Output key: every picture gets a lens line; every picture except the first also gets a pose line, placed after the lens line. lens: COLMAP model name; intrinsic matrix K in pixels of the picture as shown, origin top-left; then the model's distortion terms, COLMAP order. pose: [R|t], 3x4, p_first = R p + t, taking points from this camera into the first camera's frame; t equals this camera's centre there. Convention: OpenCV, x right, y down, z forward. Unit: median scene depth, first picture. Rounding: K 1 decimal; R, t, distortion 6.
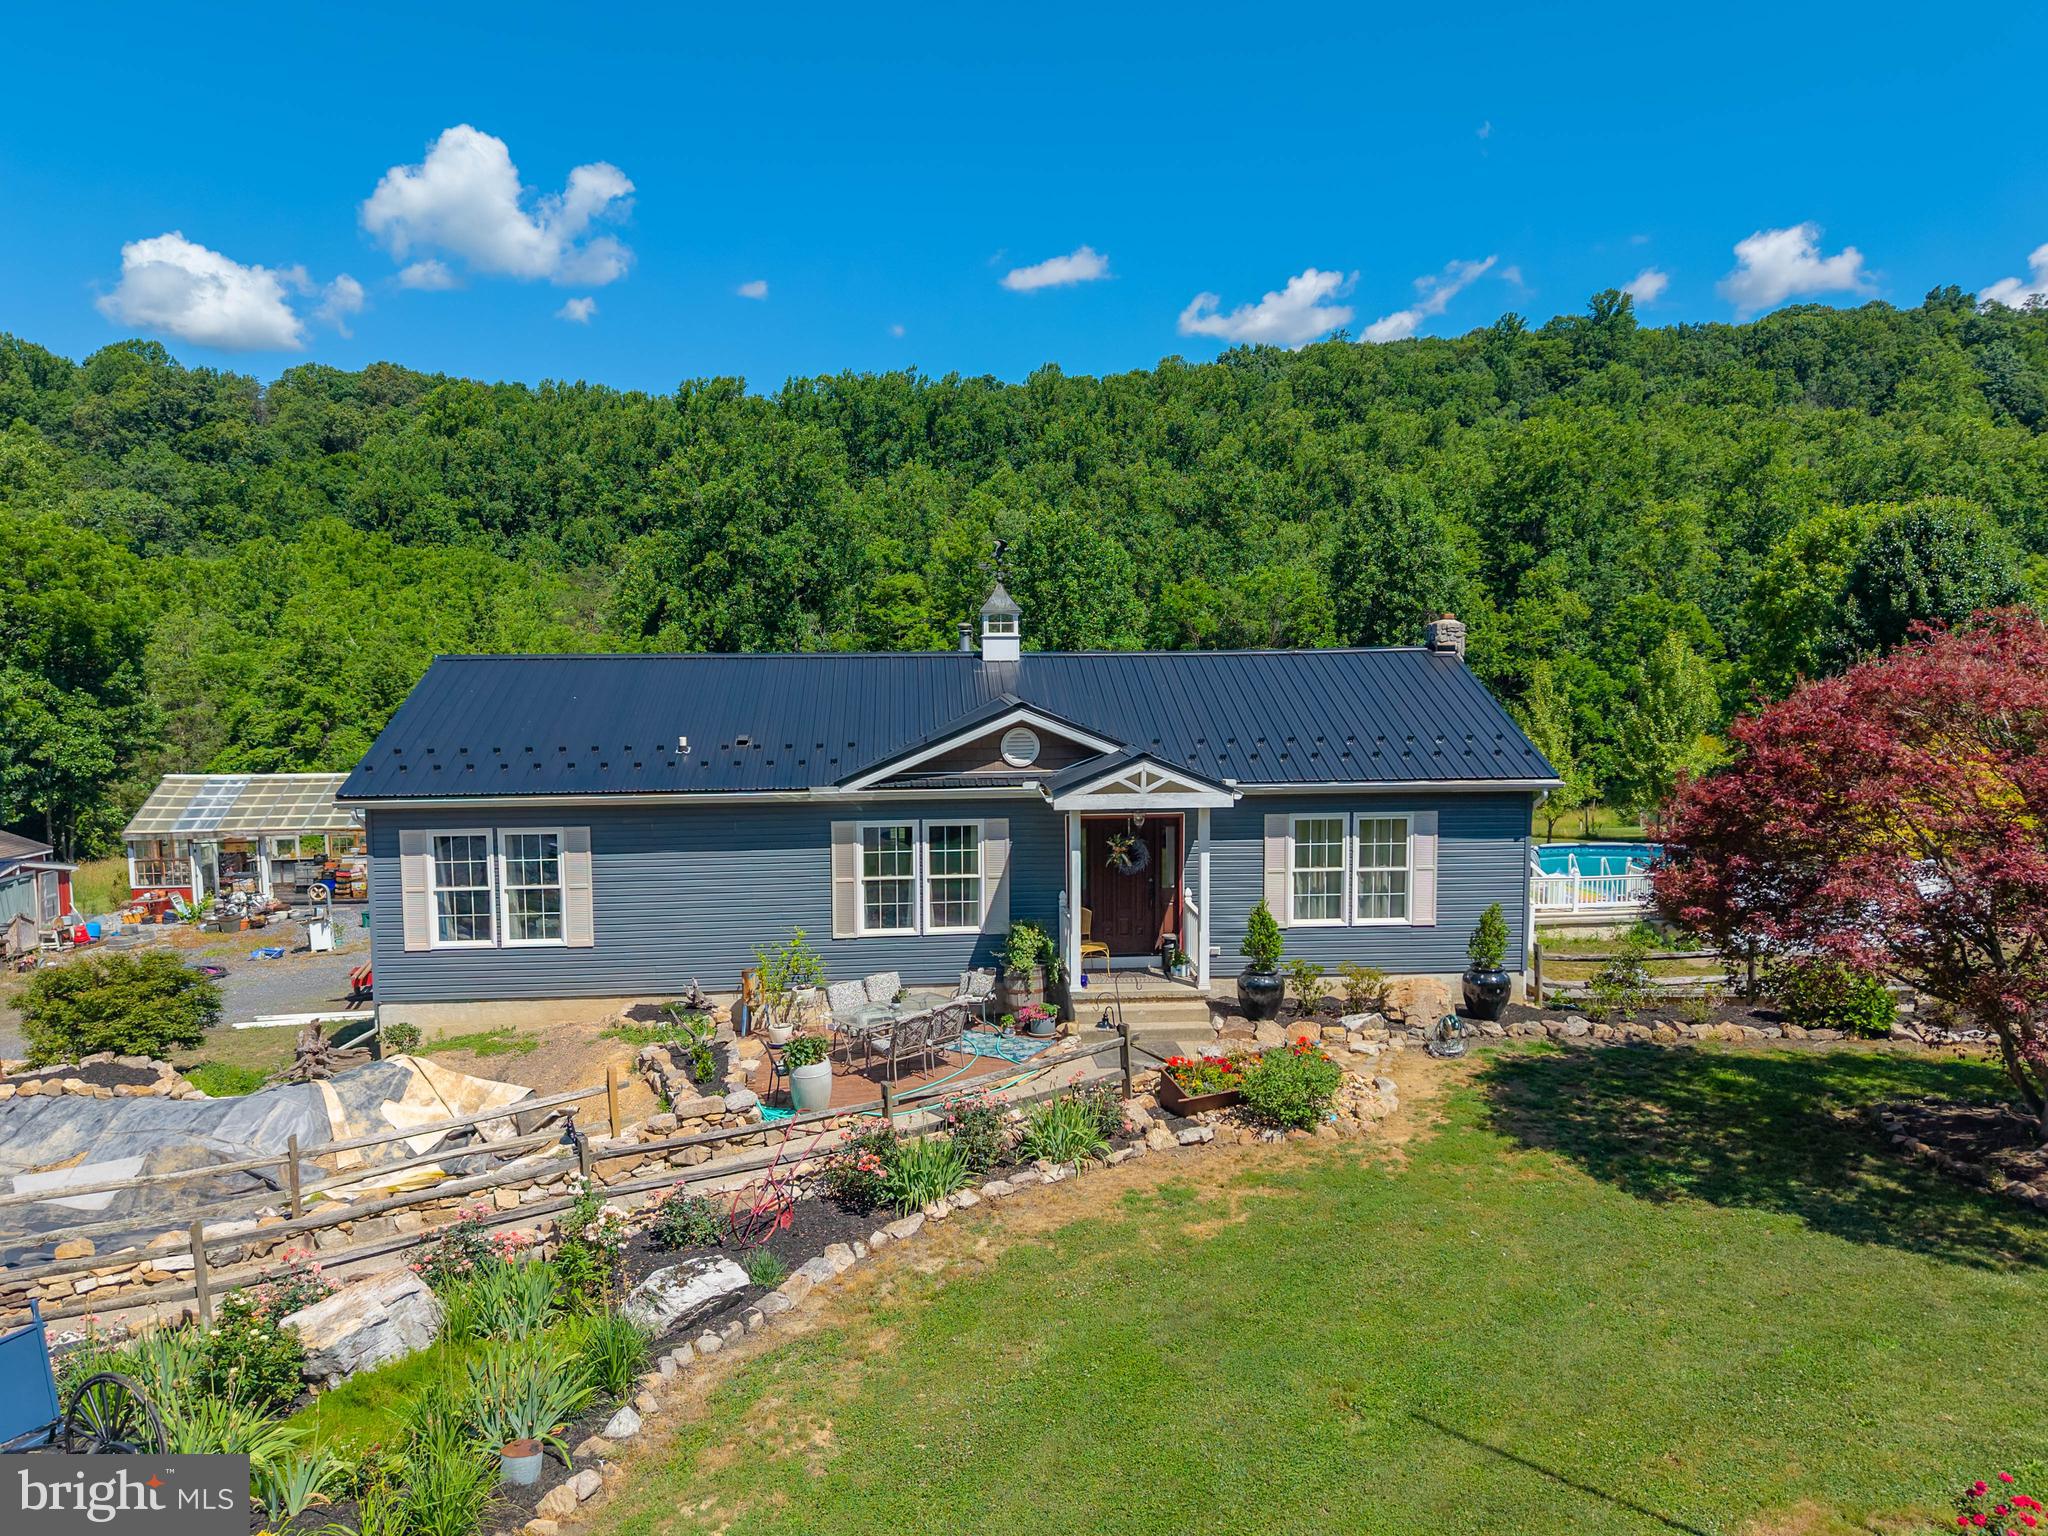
lens RADIAL K [[1388.0, 0, 1023.7], [0, 1388.0, 775.9], [0, 0, 1]] dist [0.051912, -0.060139]
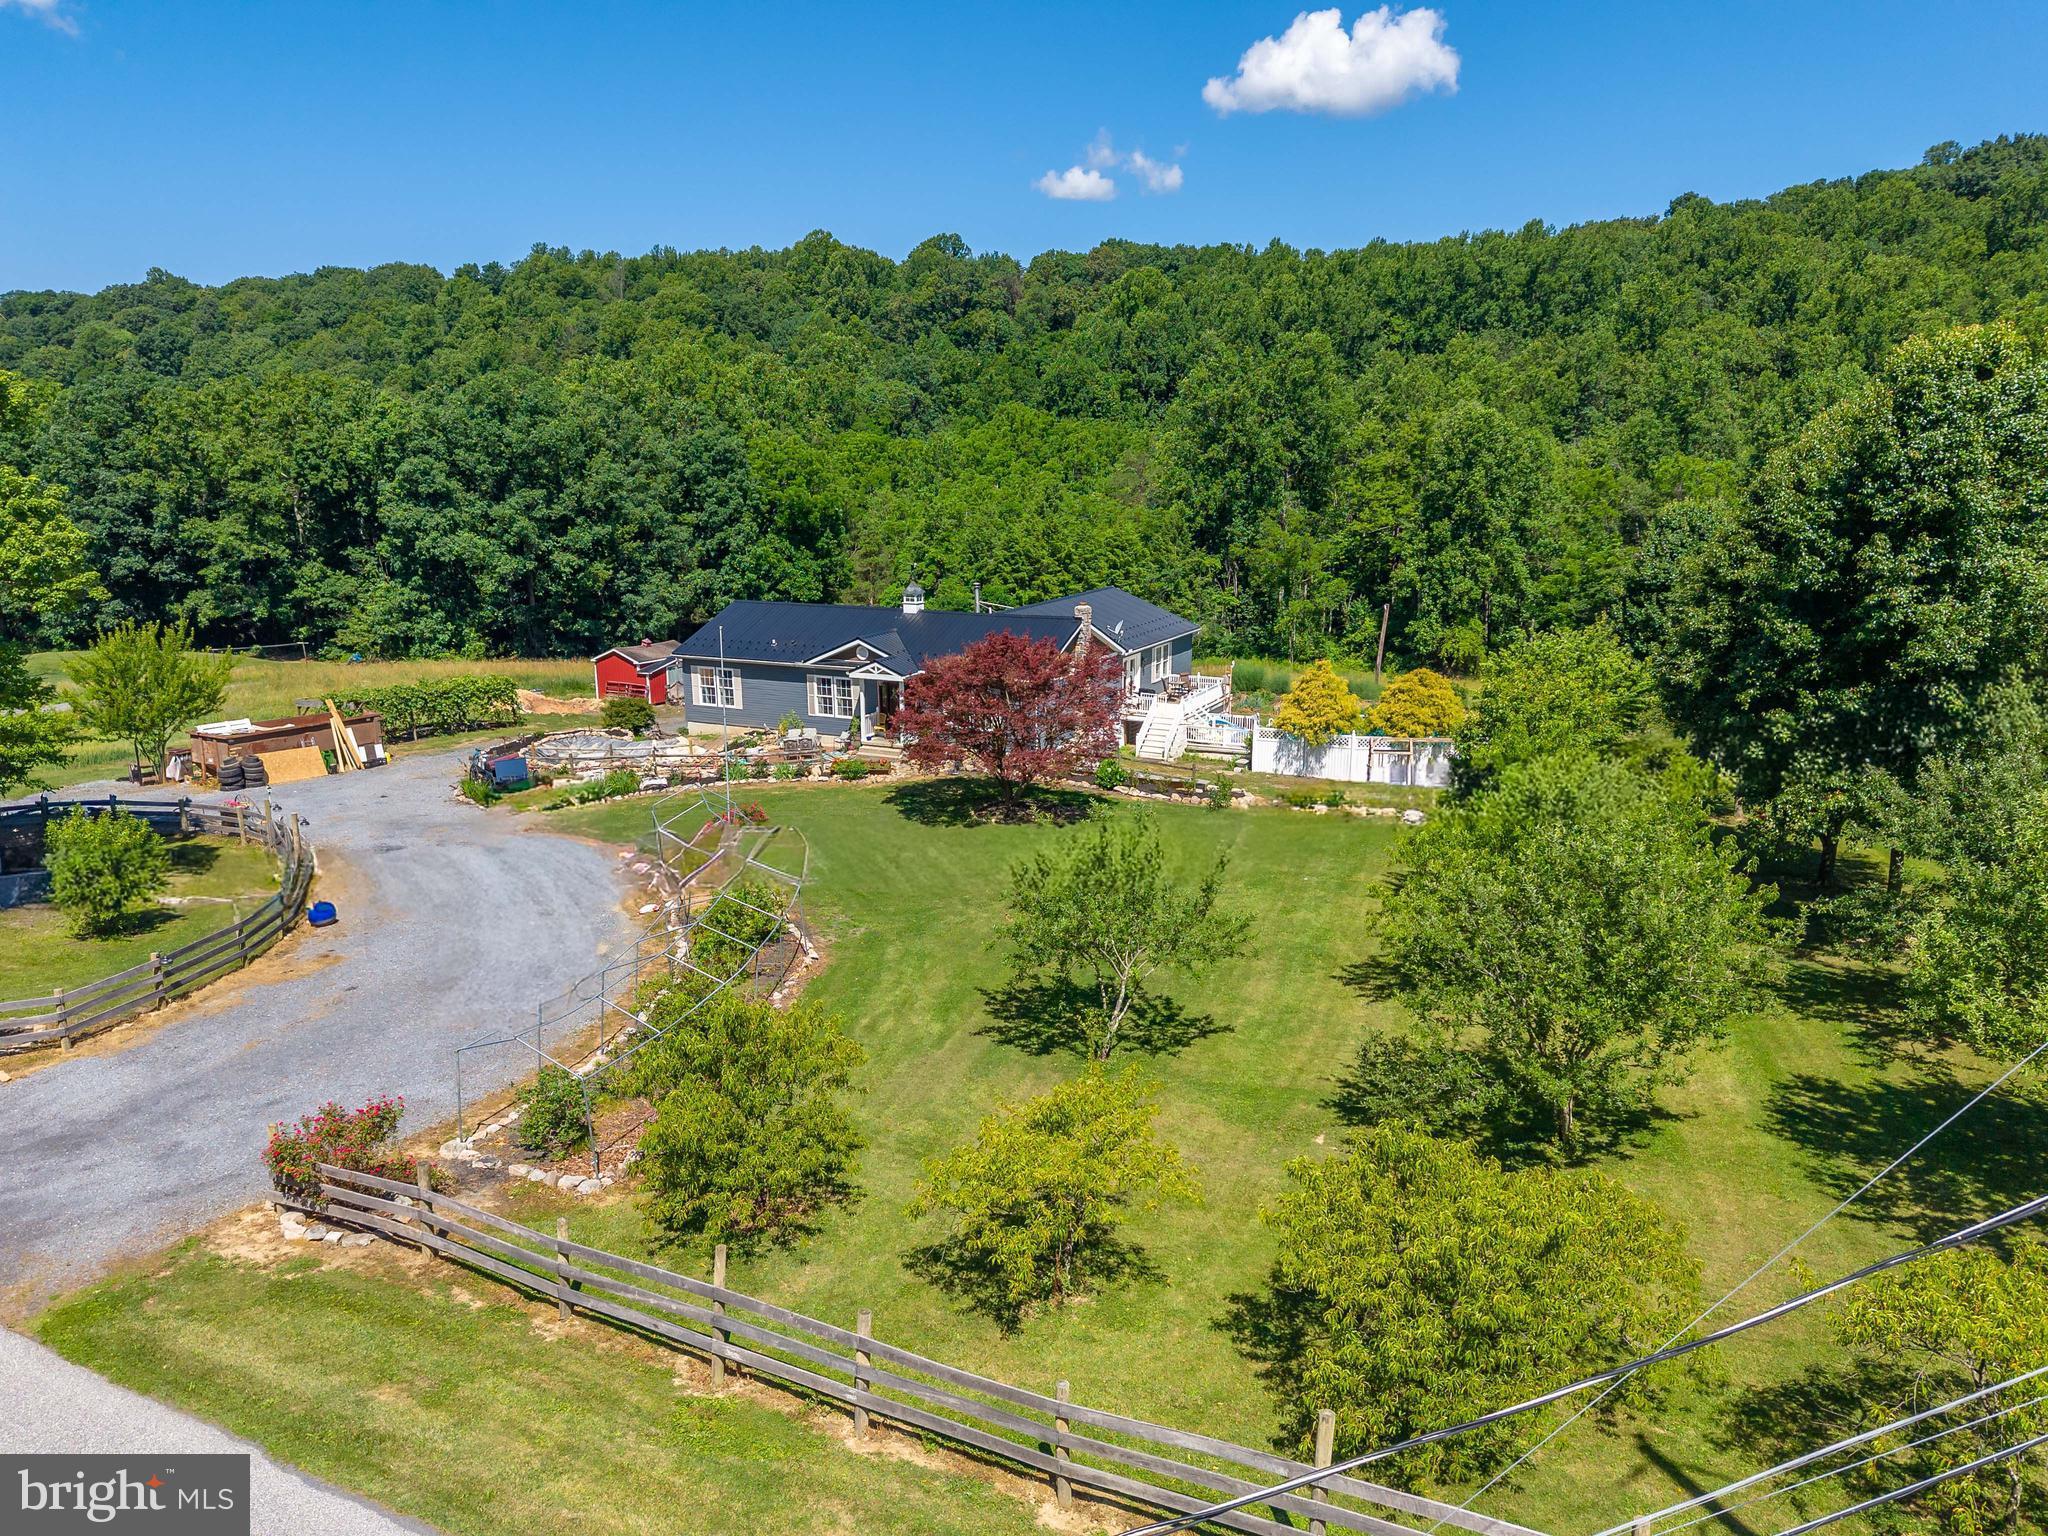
lens RADIAL K [[1388.0, 0, 1020.9], [0, 1388.0, 778.2], [0, 0, 1]] dist [0.051912, -0.060139]
pose [[0.855731, 0.117230, -0.503966, 0.404832], [-0.049084, 0.987996, 0.146477, -0.046521], [0.515088, -0.100608, 0.851212, -0.290322]]
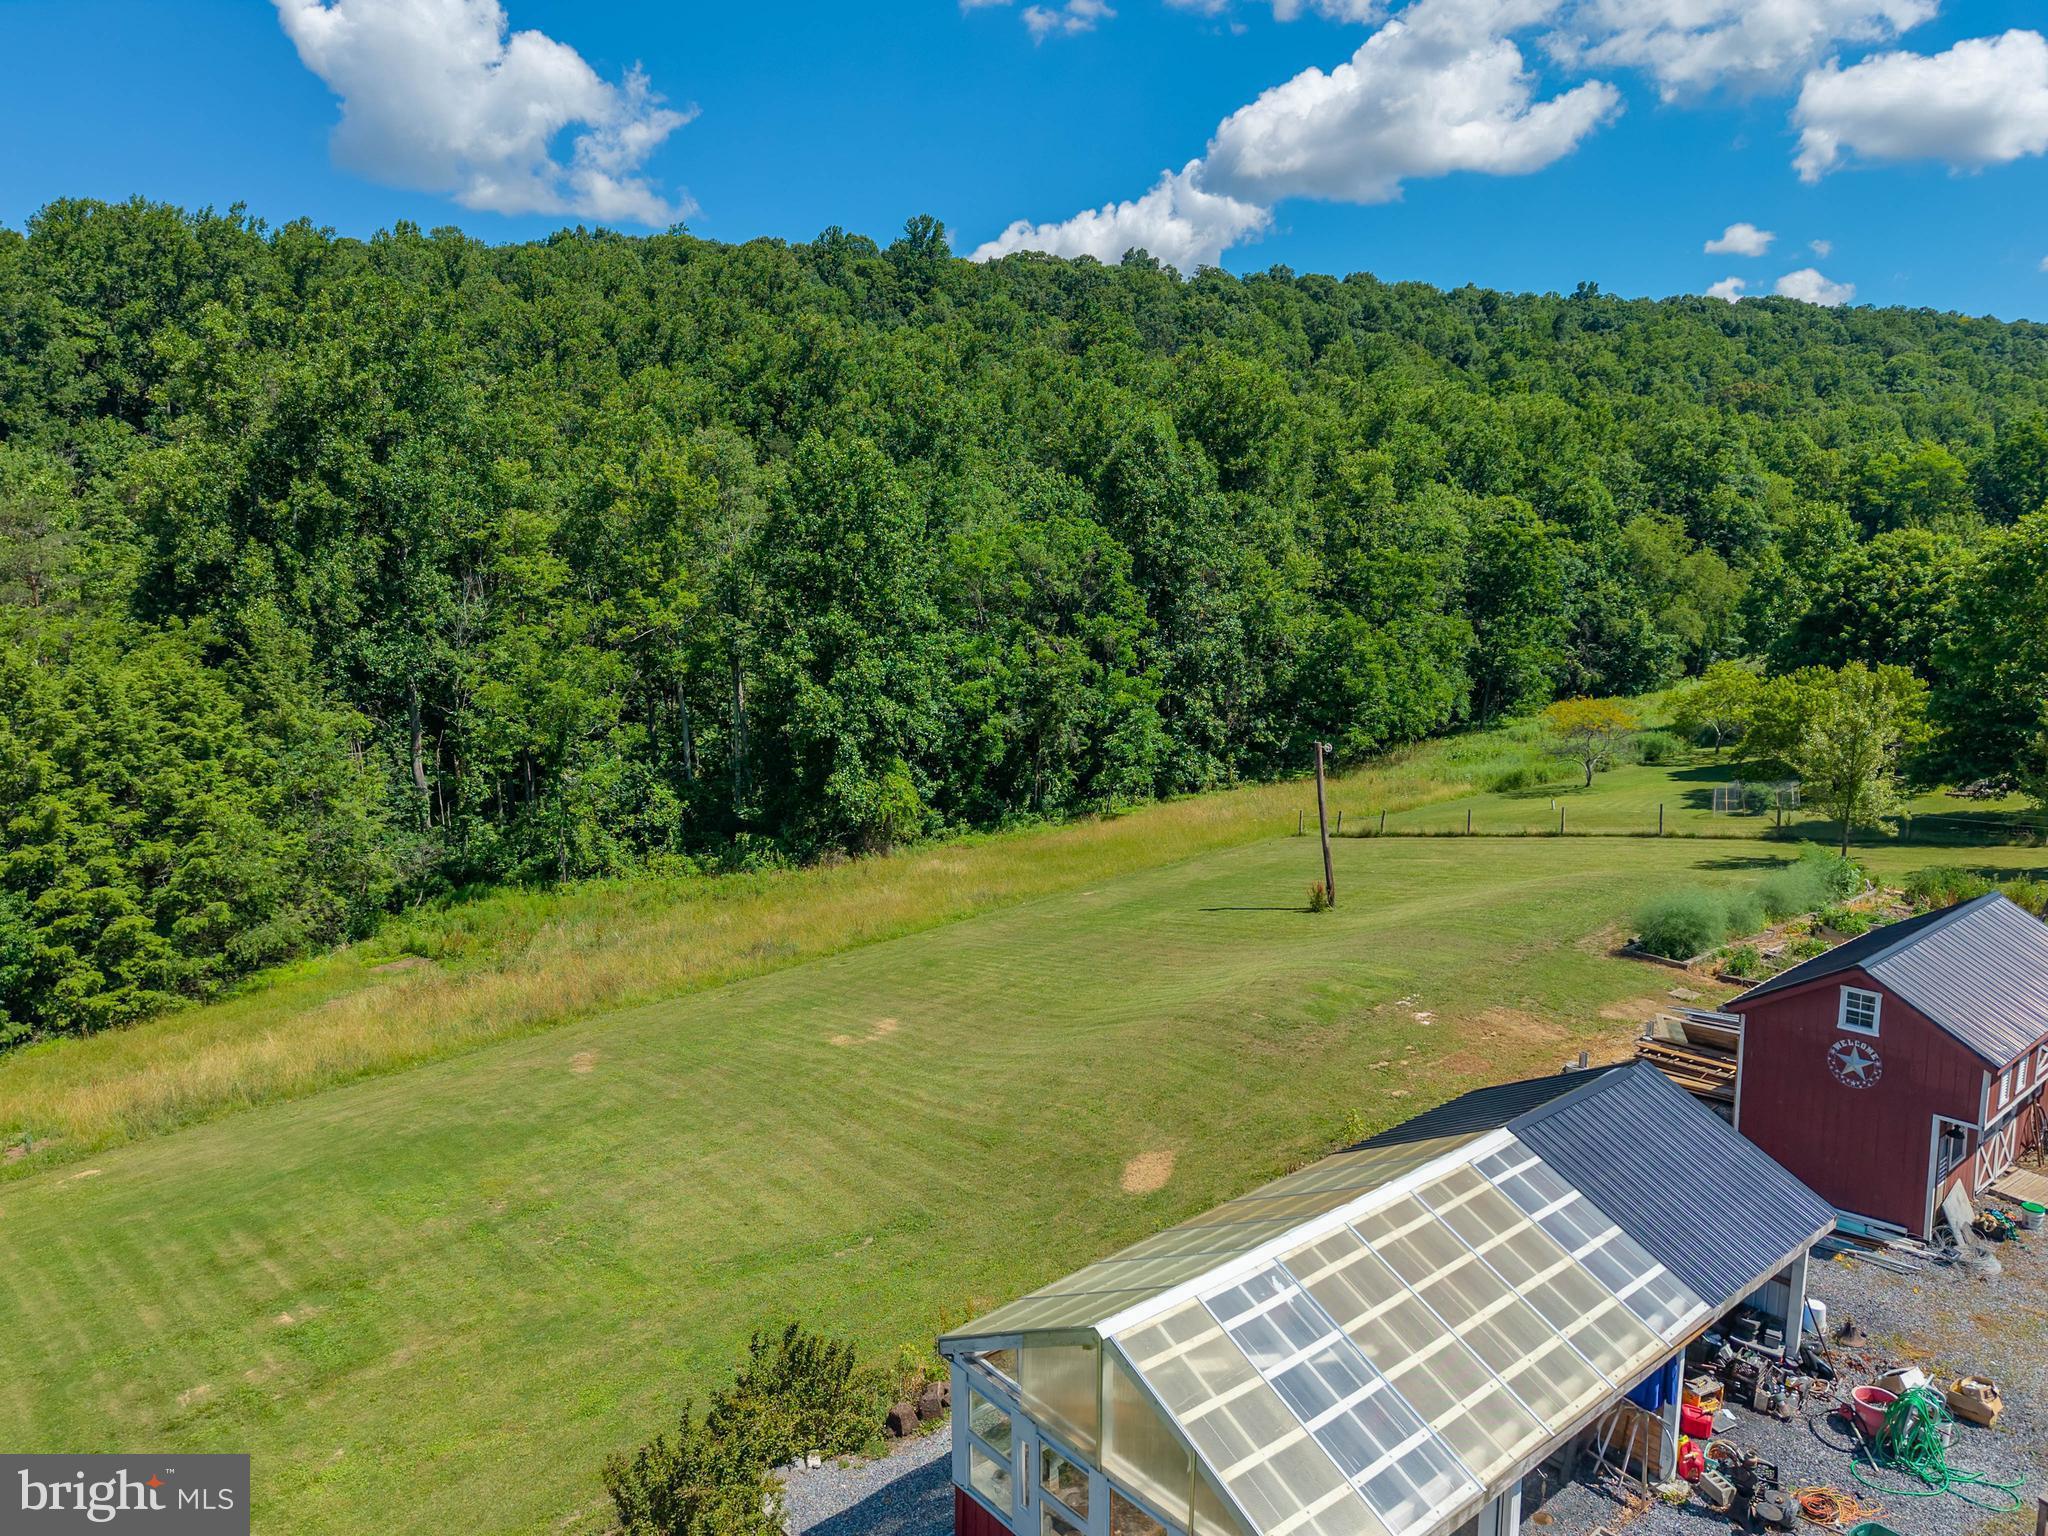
lens RADIAL K [[1388.0, 0, 1036.4], [0, 1388.0, 764.9], [0, 0, 1]] dist [0.051912, -0.060139]
pose [[0.823760, -0.092219, 0.559388, -0.413258], [0.060331, 0.995338, 0.075244, -0.081292], [-0.563719, -0.028235, 0.825484, 0.386839]]
